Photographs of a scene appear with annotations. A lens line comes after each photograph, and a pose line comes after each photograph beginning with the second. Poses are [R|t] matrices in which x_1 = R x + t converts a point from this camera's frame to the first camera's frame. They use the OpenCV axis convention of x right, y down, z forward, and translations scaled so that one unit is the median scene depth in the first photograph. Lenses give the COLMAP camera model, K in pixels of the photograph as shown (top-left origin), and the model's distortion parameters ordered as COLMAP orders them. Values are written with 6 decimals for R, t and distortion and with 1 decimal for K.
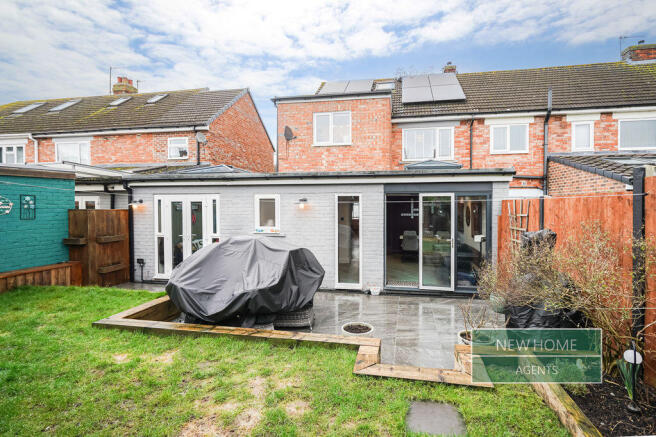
lens RADIAL K [[299.4, 0, 326.8], [0, 299.4, 210.3], [0, 0, 1]] dist [-0.001689, -0.000093]
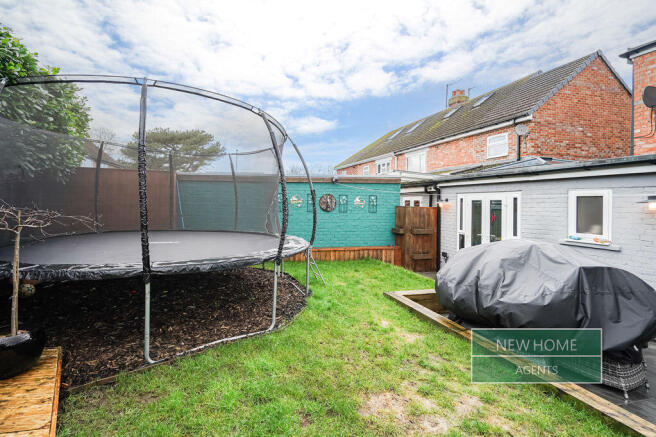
lens RADIAL K [[306.1, 0, 326.5], [0, 306.1, 201.4], [0, 0, 1]] dist [-0.001659, 0.000006]
pose [[0.469118, -0.000959, -0.883135, 0.162408], [-0.030755, 0.999375, -0.017422, 0.007503], [0.882600, 0.035334, 0.468796, 0.083269]]
